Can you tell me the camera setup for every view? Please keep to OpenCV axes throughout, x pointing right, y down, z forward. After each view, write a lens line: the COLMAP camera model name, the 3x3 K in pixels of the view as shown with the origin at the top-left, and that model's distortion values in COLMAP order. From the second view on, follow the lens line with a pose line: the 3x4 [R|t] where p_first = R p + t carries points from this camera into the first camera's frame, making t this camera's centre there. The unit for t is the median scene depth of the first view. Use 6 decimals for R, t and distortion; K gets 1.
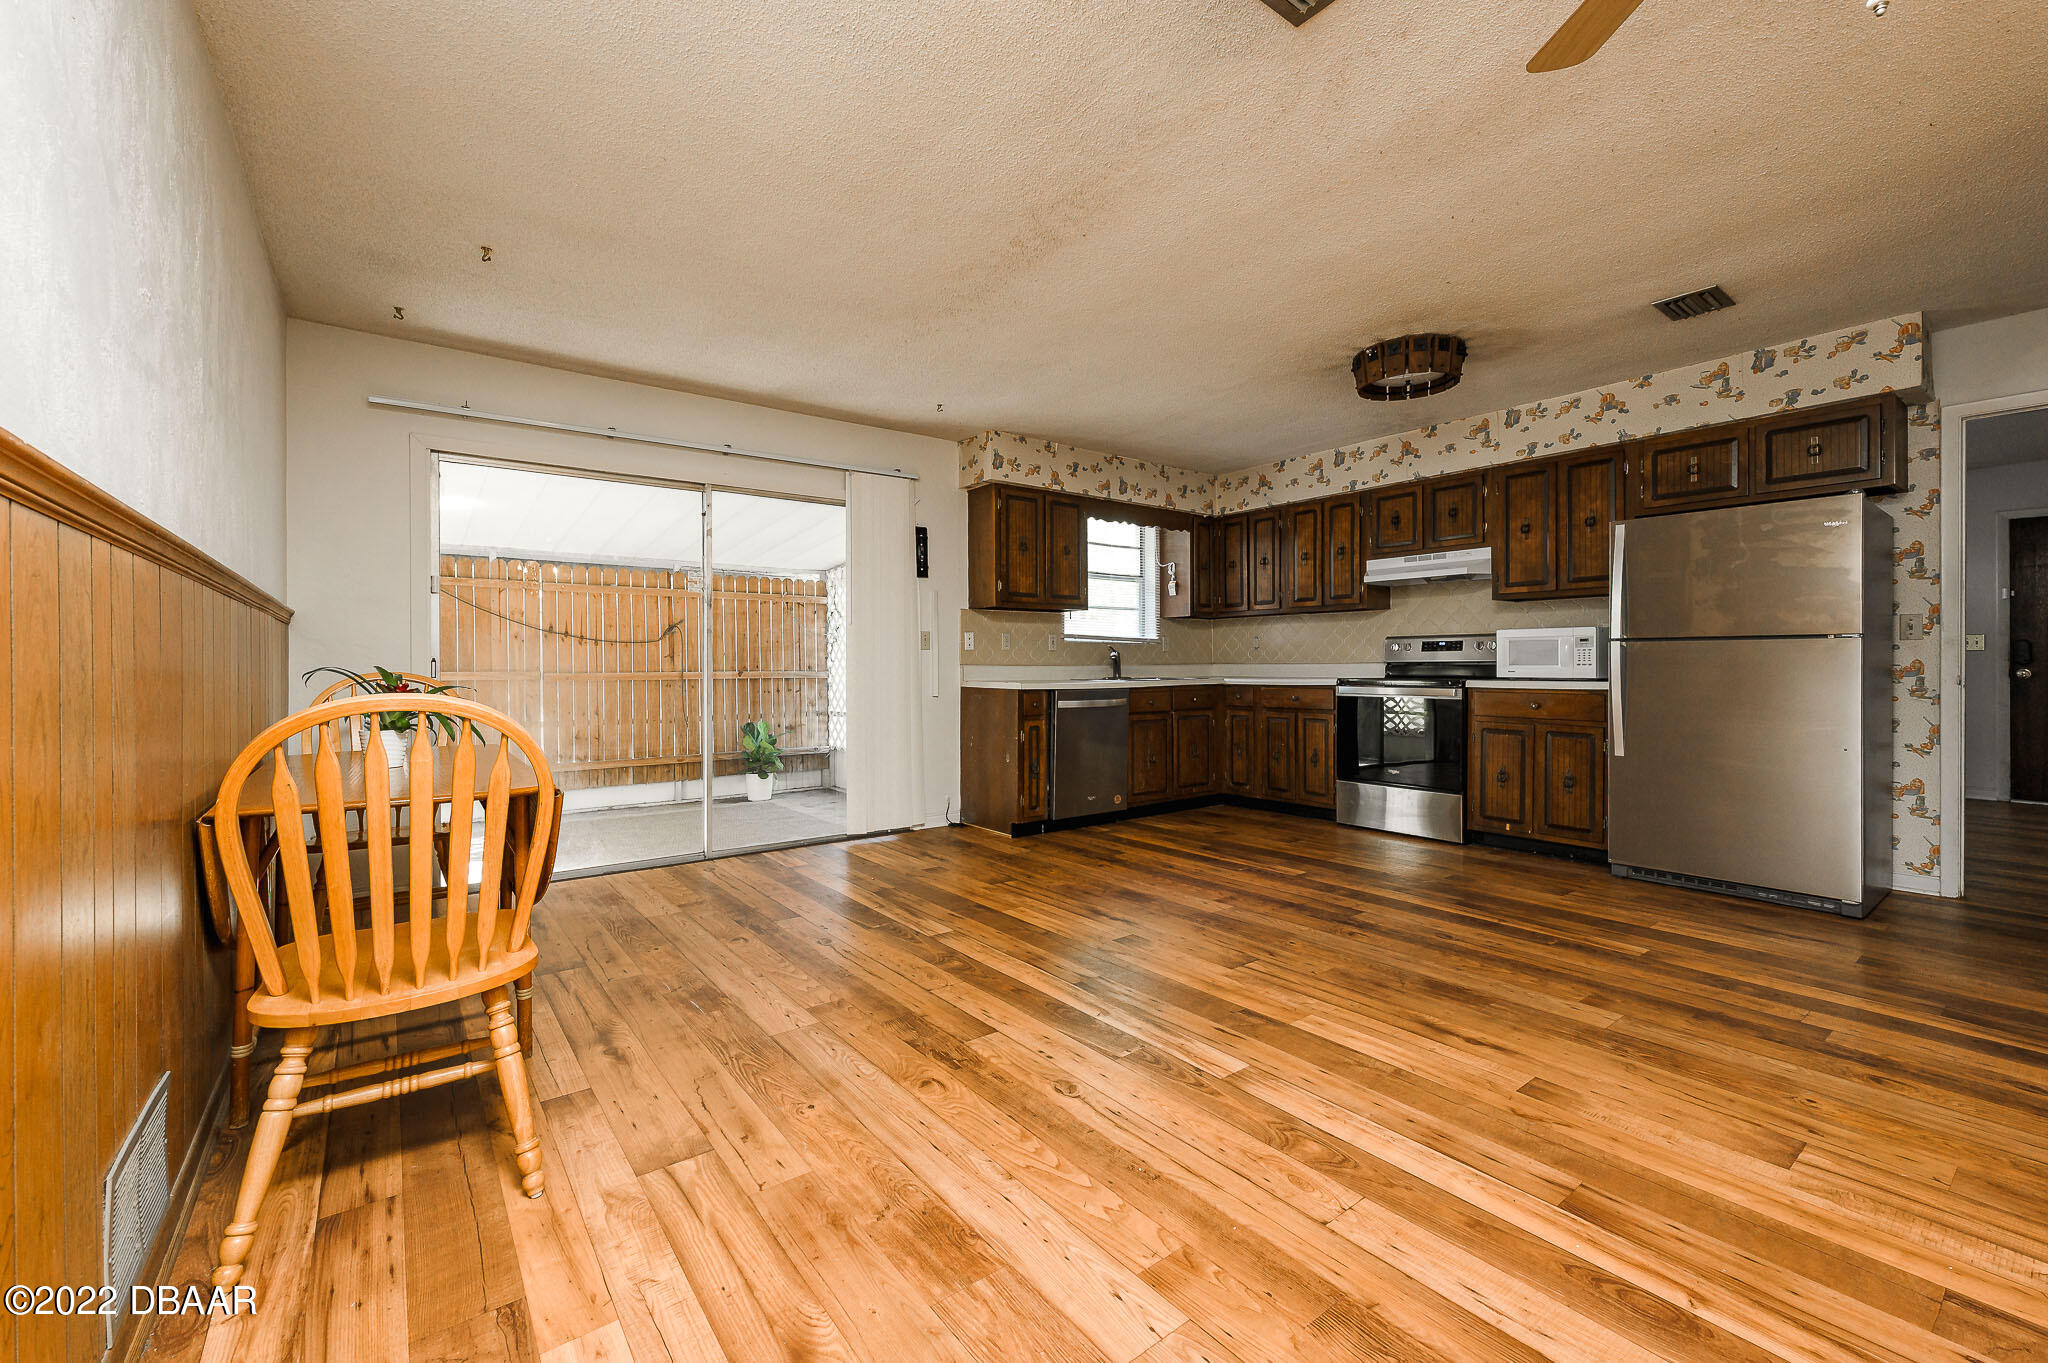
lens RADIAL K [[810.9, 0, 1009.0], [0, 810.9, 661.3], [0, 0, 1]] dist [0.006418, -0.001300]
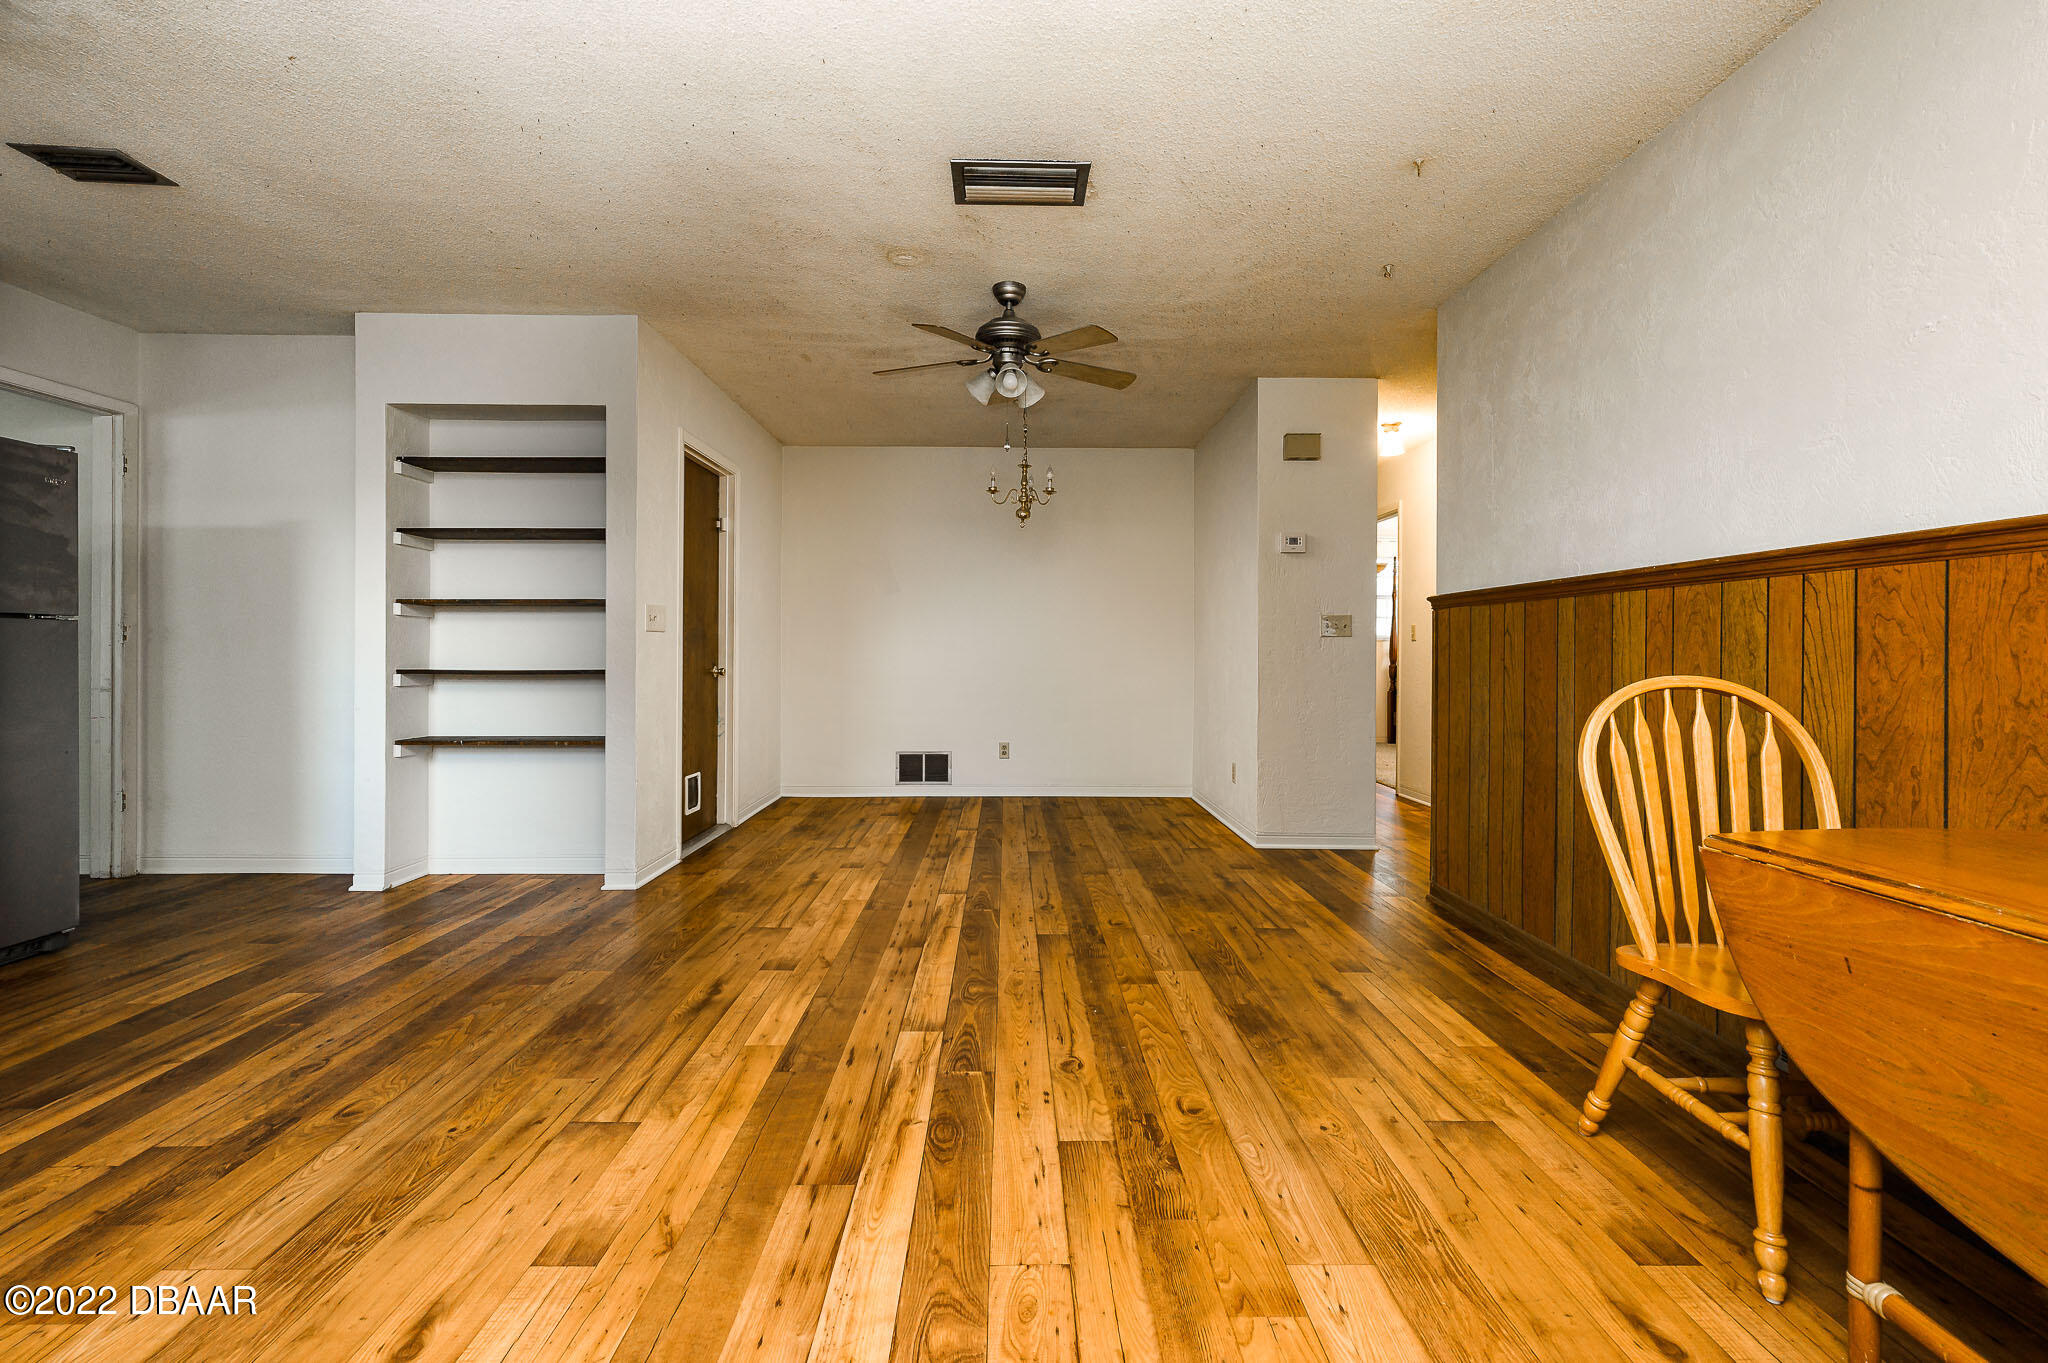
lens RADIAL K [[883.8, 0, 1030.8], [0, 883.8, 661.4], [0, 0, 1]] dist [-0.001007, 0.000012]
pose [[-0.806742, -0.006332, 0.590870, -0.549438], [-0.002648, 0.999971, 0.007100, 0.008639], [-0.590898, 0.004163, -0.806736, 1.947948]]
